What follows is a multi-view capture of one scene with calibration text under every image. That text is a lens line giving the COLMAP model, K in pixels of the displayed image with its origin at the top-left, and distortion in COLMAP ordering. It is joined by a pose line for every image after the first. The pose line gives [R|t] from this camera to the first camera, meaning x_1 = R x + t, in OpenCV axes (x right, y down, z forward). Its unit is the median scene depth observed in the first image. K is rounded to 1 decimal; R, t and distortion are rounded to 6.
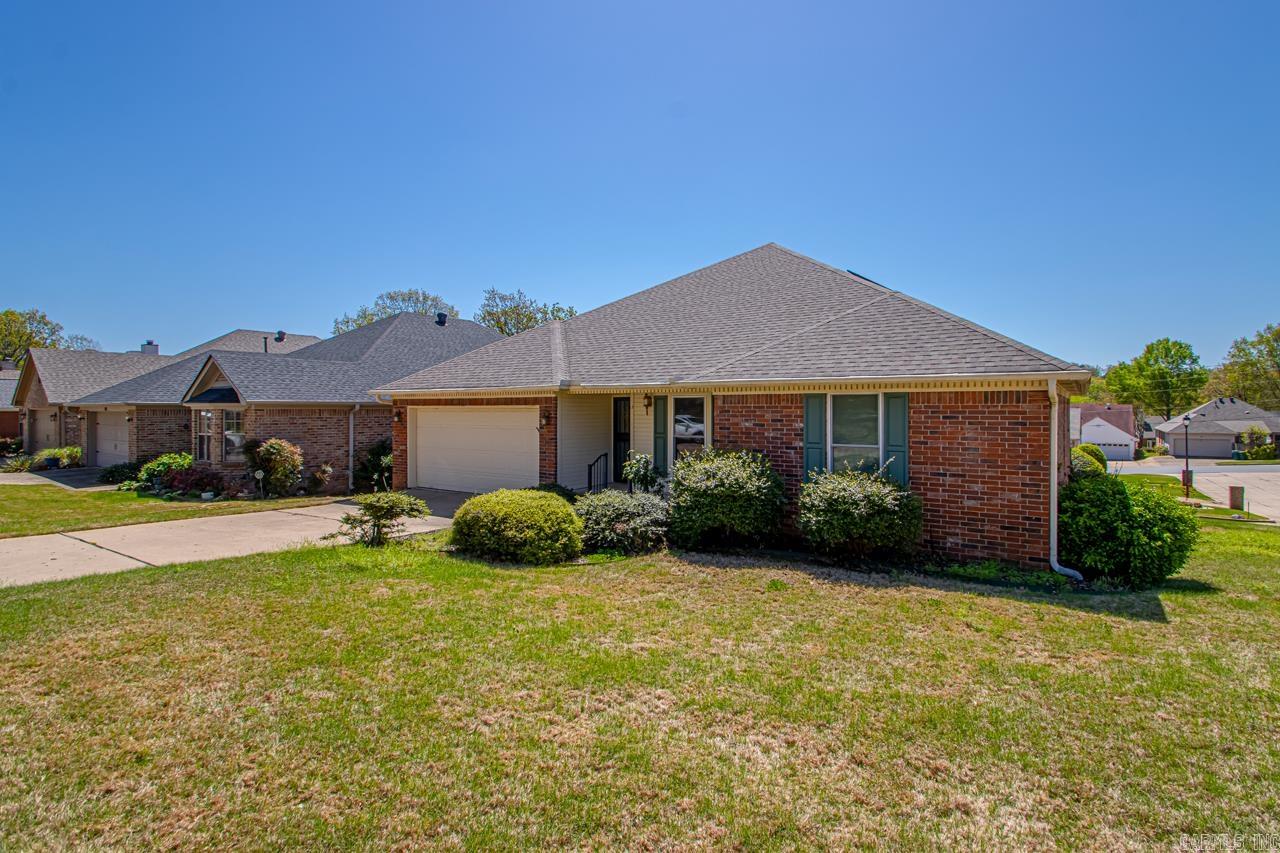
lens RADIAL K [[591.9, 0, 710.8], [0, 591.9, 532.8], [0, 0, 1]] dist [0.018829, -0.016213]
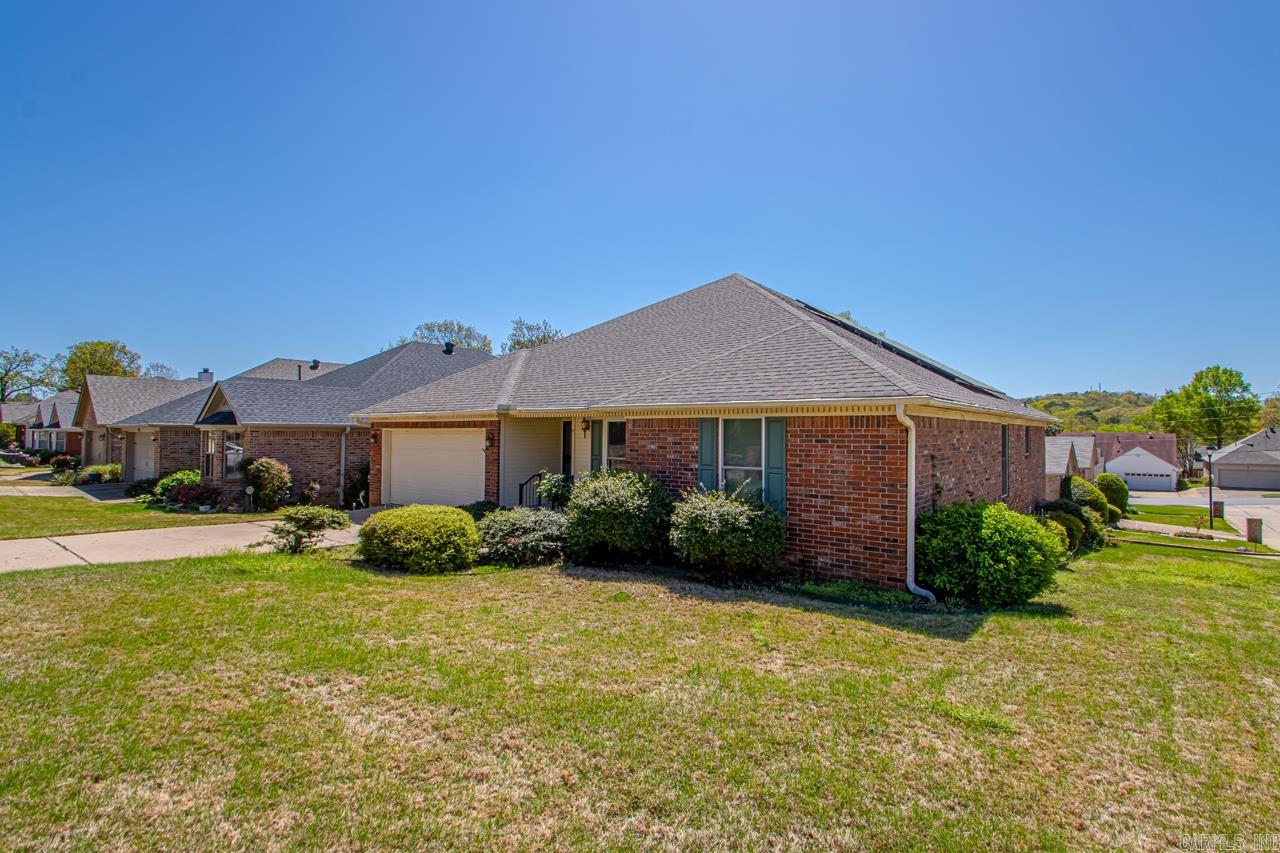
lens RADIAL K [[591.9, 0, 720.8], [0, 591.9, 538.8], [0, 0, 1]] dist [0.018829, -0.016213]
pose [[0.997269, 0.019183, -0.071321, 0.256833], [-0.021560, 0.999232, -0.032716, 0.011333], [0.070639, 0.034165, 0.996917, -0.028947]]
